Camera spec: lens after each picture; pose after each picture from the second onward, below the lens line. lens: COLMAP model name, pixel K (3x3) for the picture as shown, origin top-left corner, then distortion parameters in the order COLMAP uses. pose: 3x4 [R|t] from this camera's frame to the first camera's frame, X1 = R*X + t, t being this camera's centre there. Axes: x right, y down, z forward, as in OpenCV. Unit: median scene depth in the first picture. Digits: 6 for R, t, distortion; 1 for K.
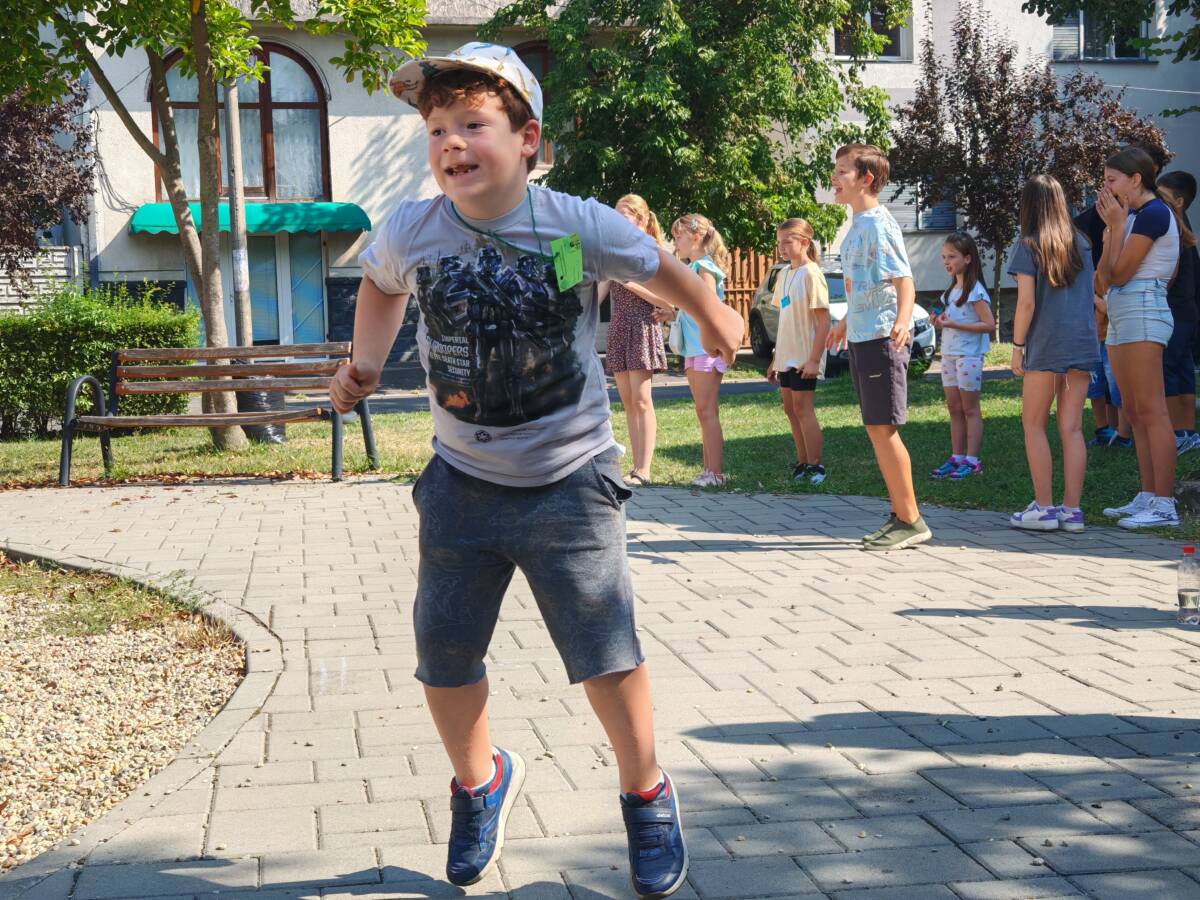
lens RADIAL K [[1900.3, 0, 600.0], [0, 1900.3, 450.0], [0, 0, 1]] dist [0.049239, 0.067616]
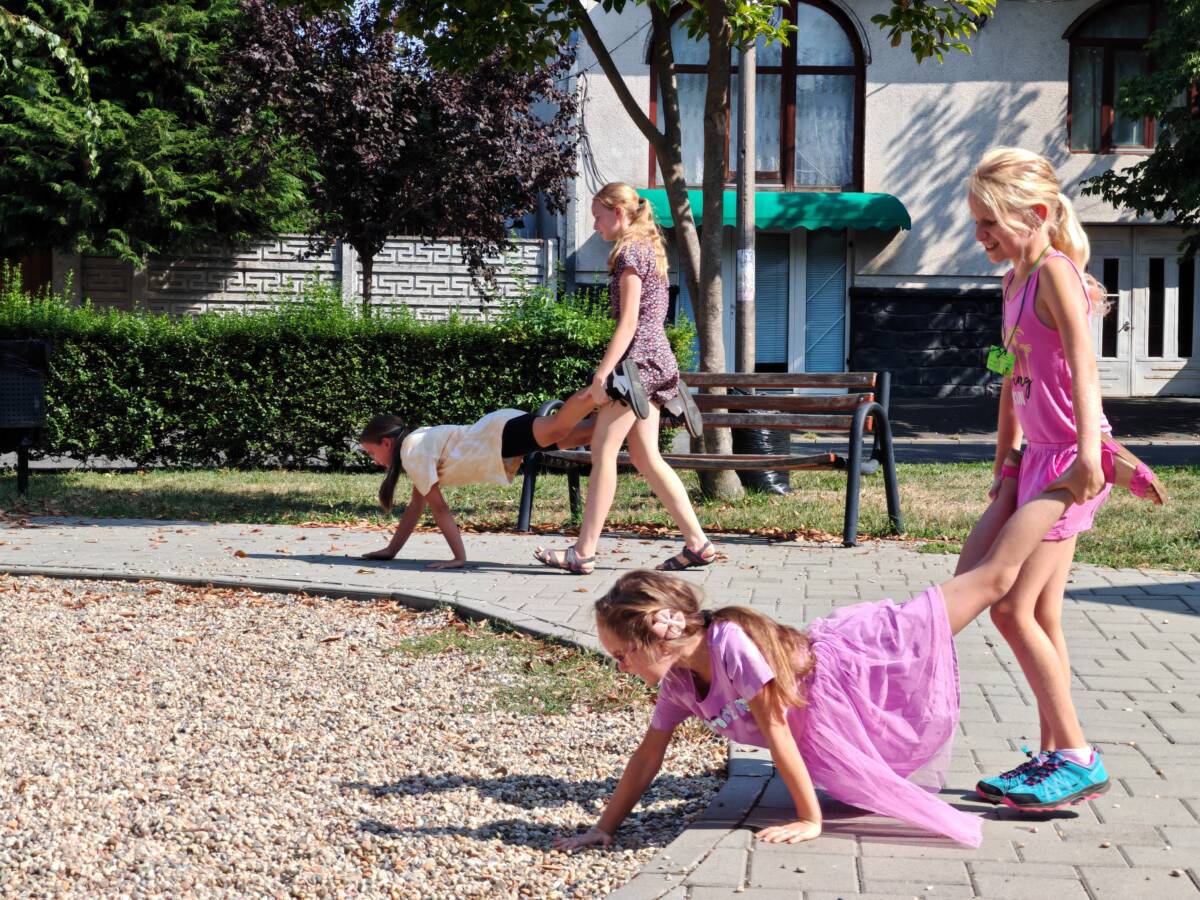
lens RADIAL K [[2802.1, 0, 600.0], [0, 2802.1, 450.0], [0, 0, 1]] dist [0.299930, -0.594146]
pose [[0.972973, 0.053949, -0.224528, 0.022815], [-0.055263, 0.998472, 0.000430, -0.018538], [0.224208, 0.011989, 0.974468, -0.176003]]
